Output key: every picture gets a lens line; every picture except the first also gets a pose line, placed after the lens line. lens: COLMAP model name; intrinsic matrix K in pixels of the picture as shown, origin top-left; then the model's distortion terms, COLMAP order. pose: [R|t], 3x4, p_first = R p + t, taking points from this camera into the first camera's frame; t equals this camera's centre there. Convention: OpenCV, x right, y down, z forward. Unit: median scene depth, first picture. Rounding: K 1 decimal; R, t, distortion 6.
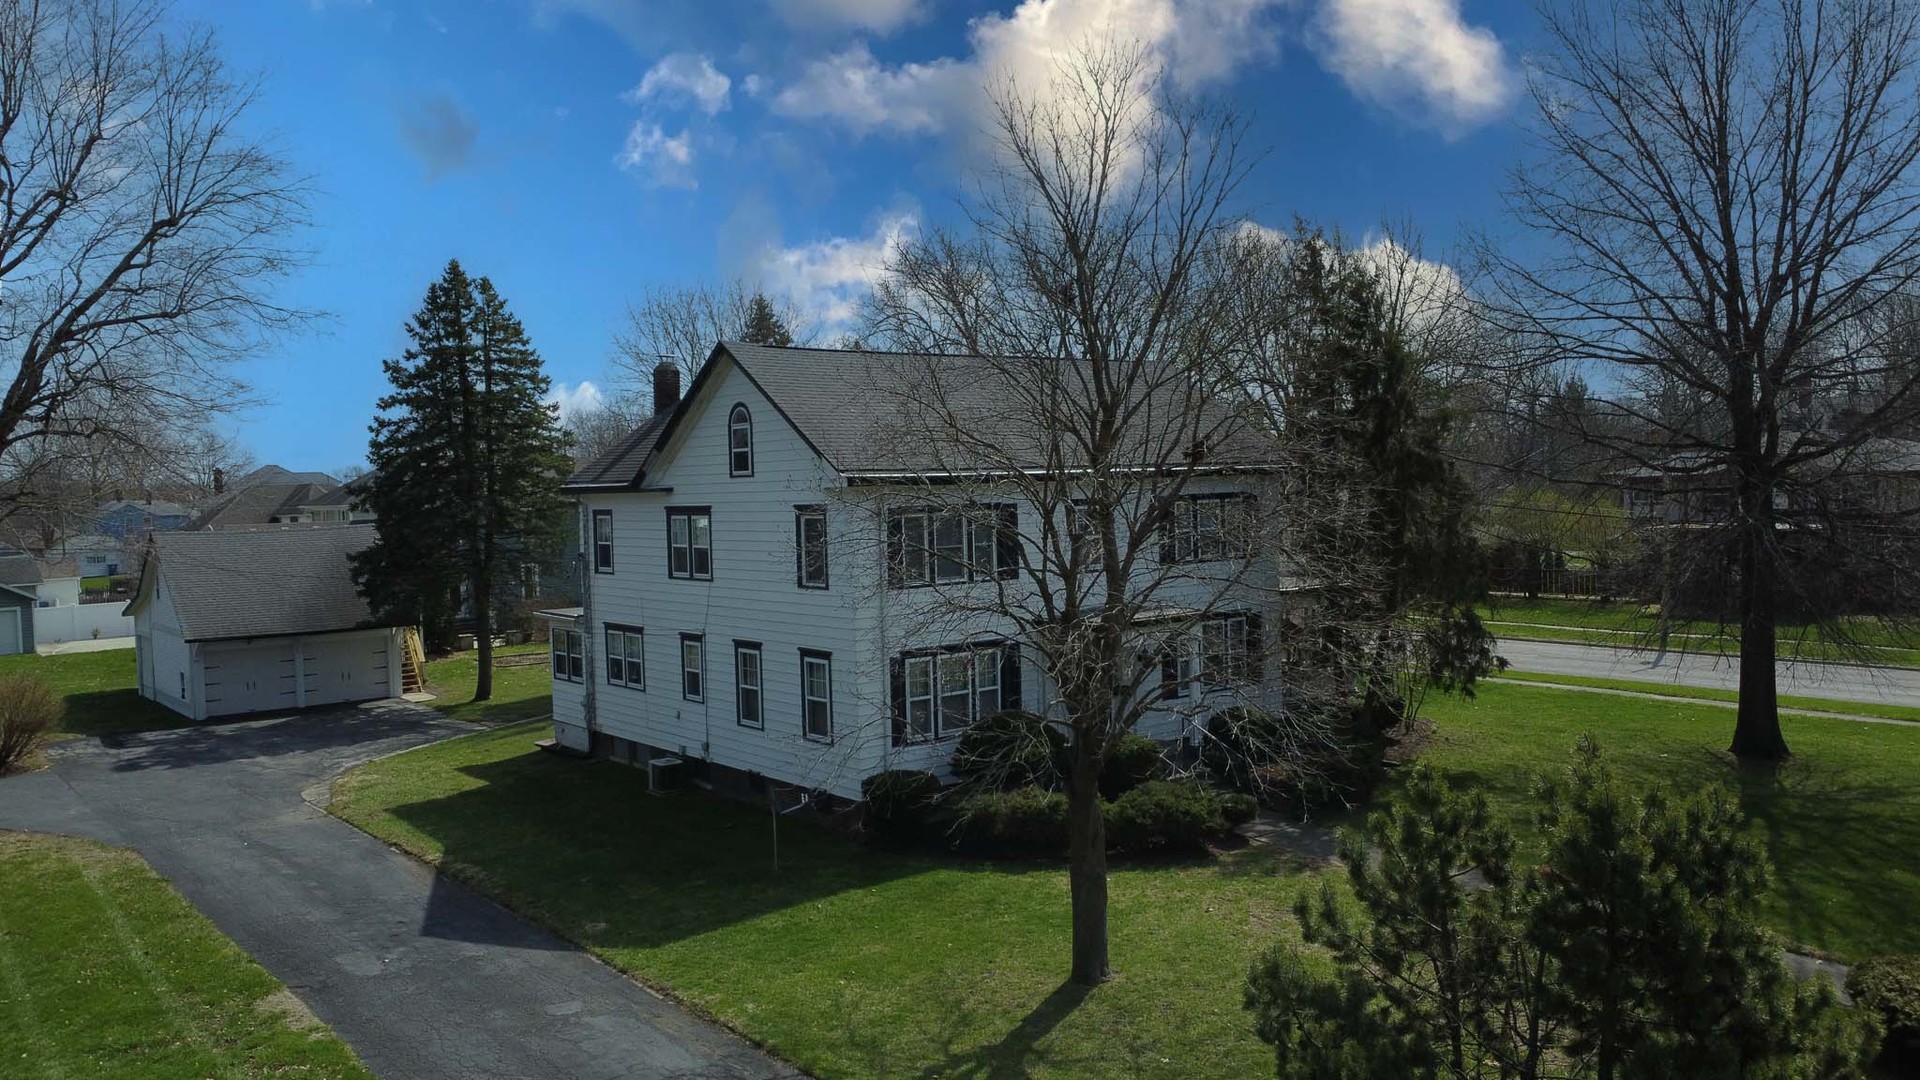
lens RADIAL K [[1510.1, 0, 1036.7], [0, 1510.1, 529.4], [0, 0, 1]] dist [0.001840, 0.045840]
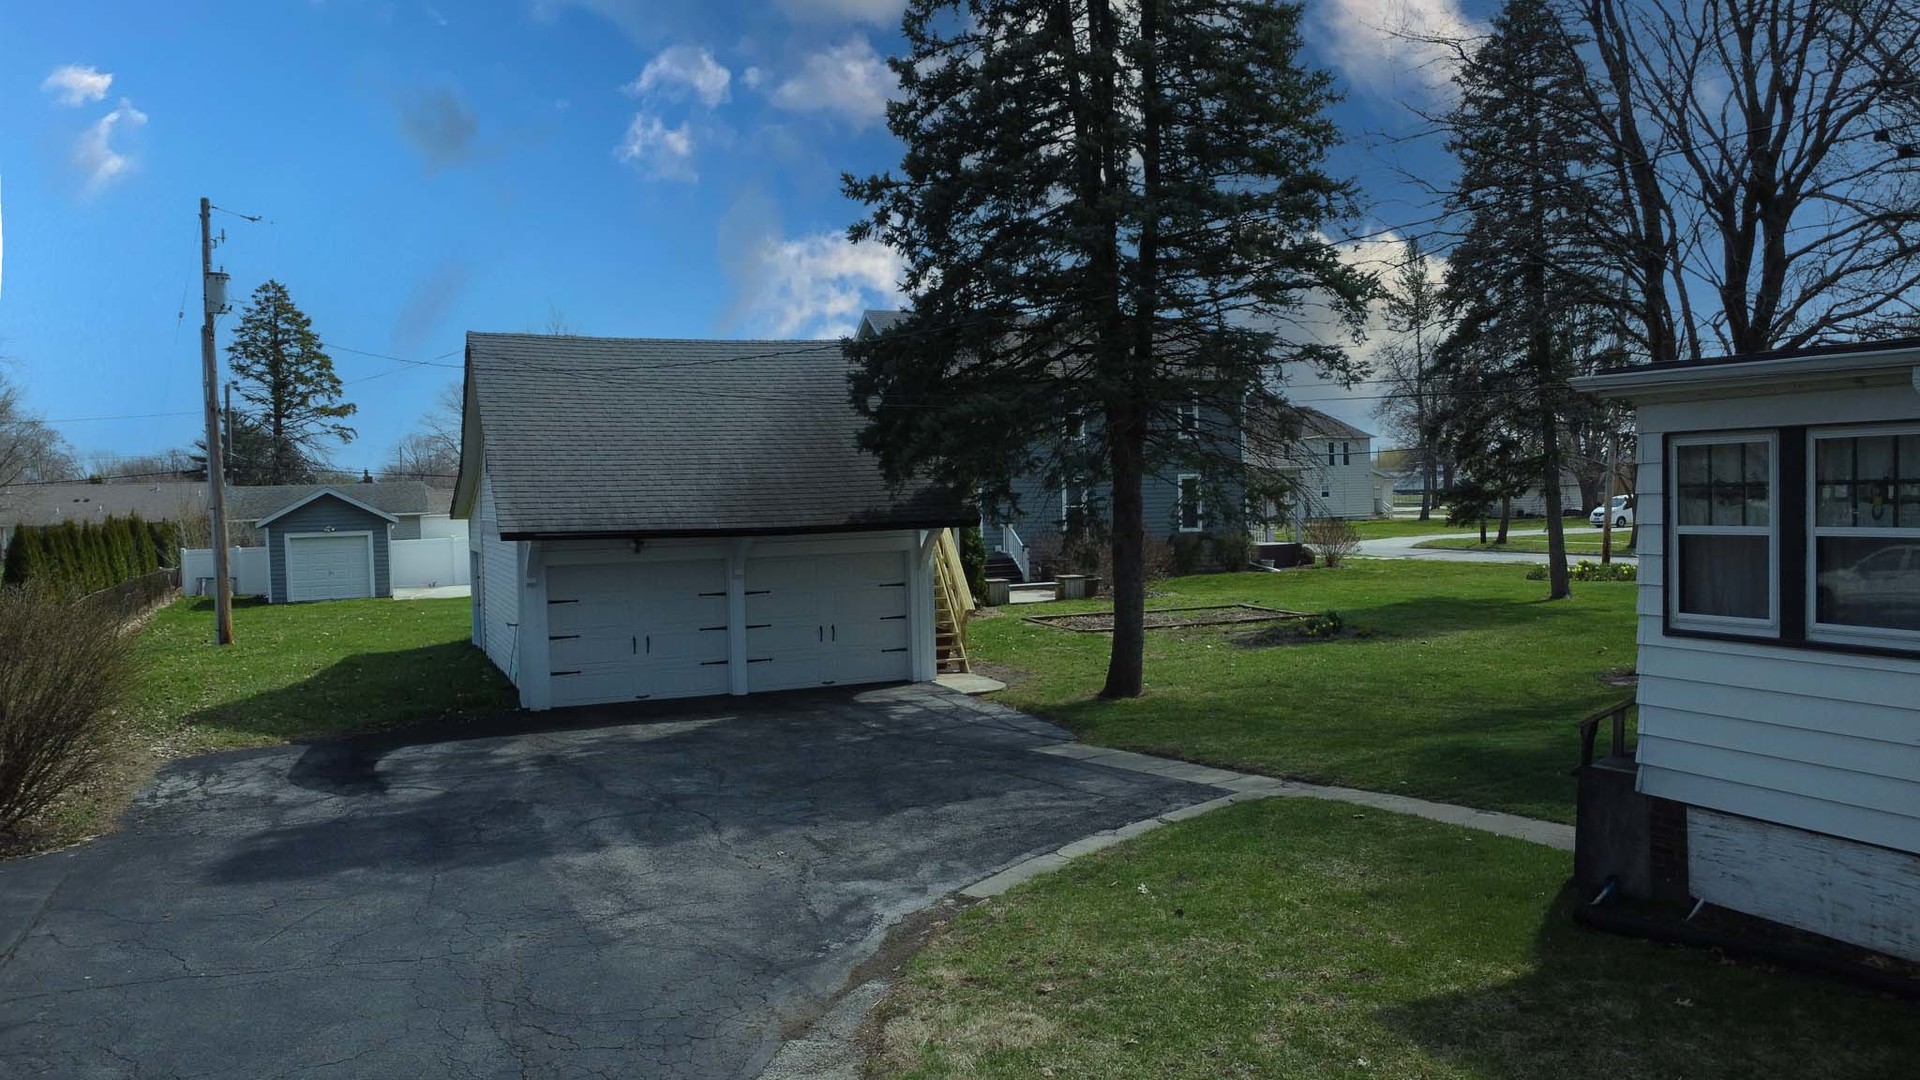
lens RADIAL K [[1510.1, 0, 1036.7], [0, 1510.1, 529.4], [0, 0, 1]] dist [0.001840, 0.045840]
pose [[0.967193, 0.009719, -0.253857, -0.360652], [-0.010095, 0.999949, -0.000179, 0.084507], [0.253842, 0.002736, 0.967242, 0.740336]]
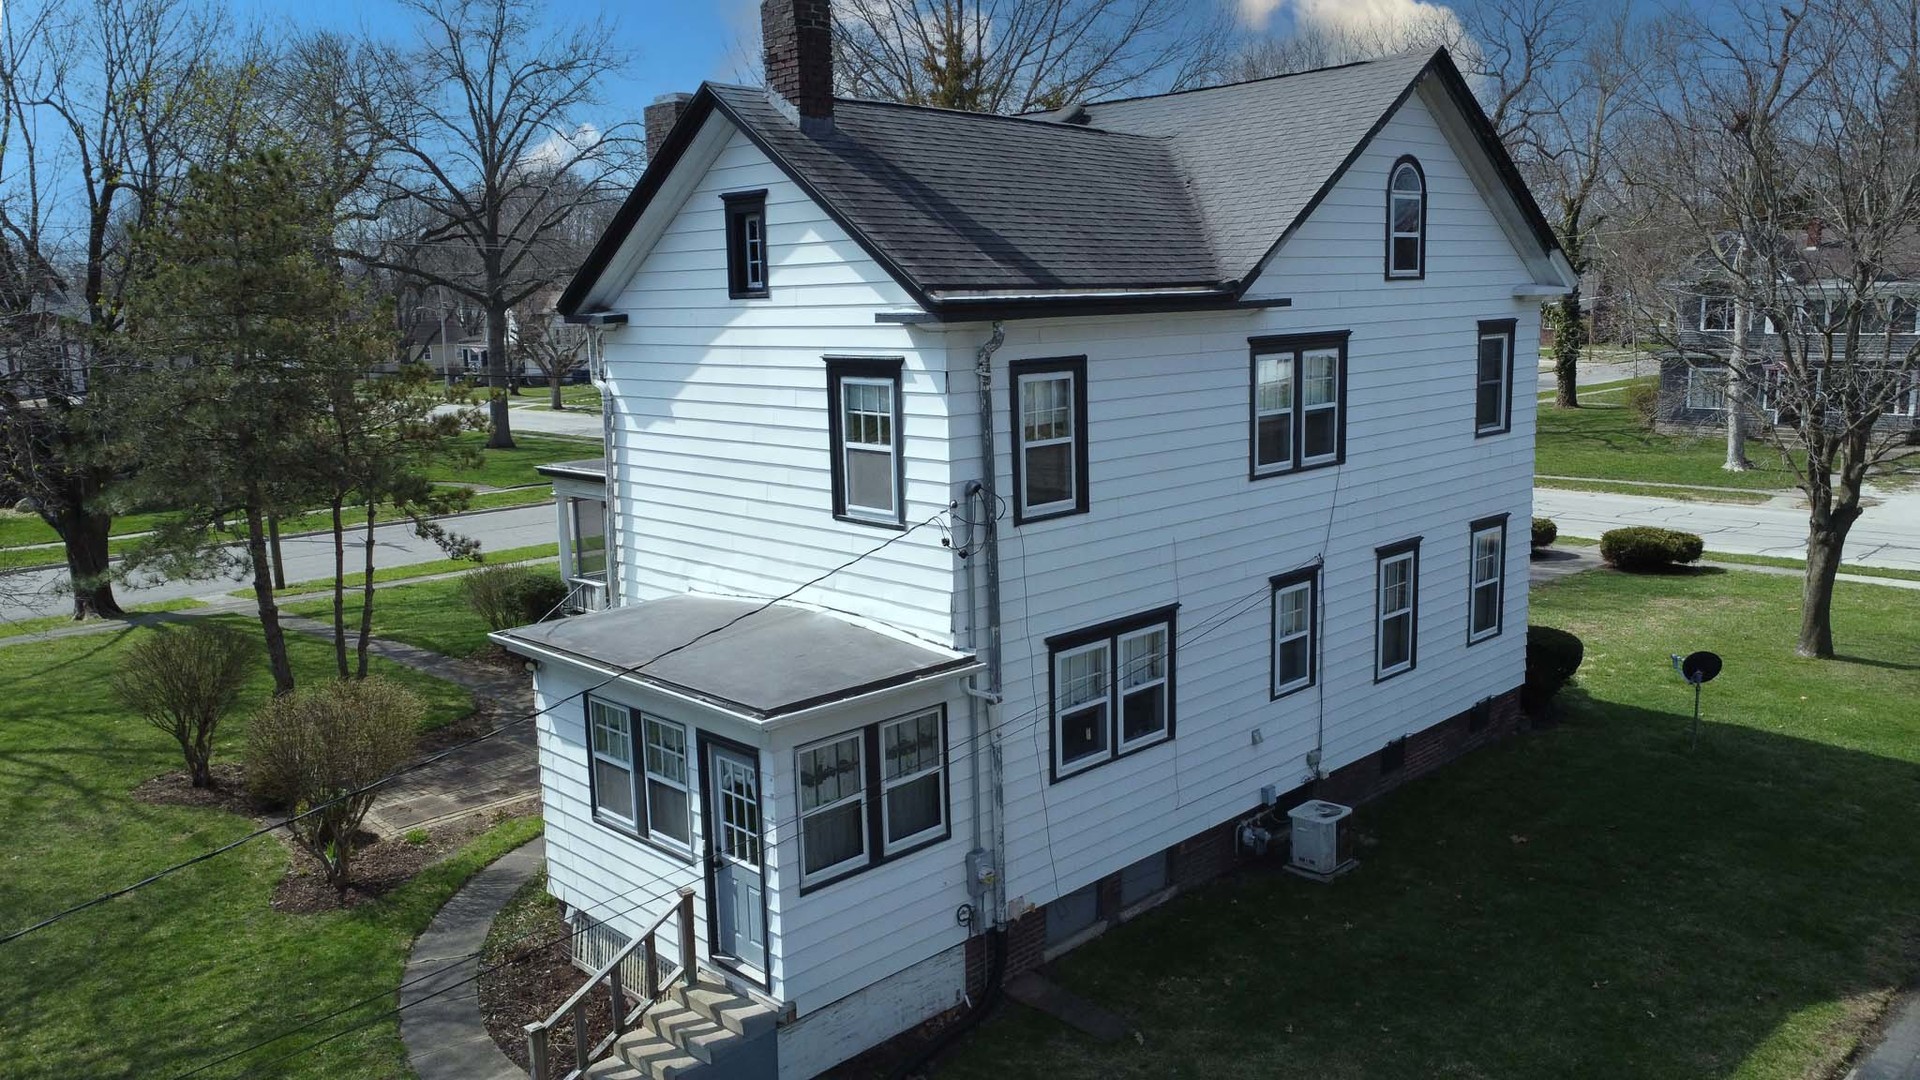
lens RADIAL K [[1356.4, 0, 959.3], [0, 1356.4, 548.4], [0, 0, 1]] dist [0.001666, 0.001028]
pose [[-0.044105, -0.134039, 0.989994, -0.612865], [0.082283, 0.987104, 0.137313, -0.014071], [-0.995633, 0.087516, -0.032507, 0.984030]]
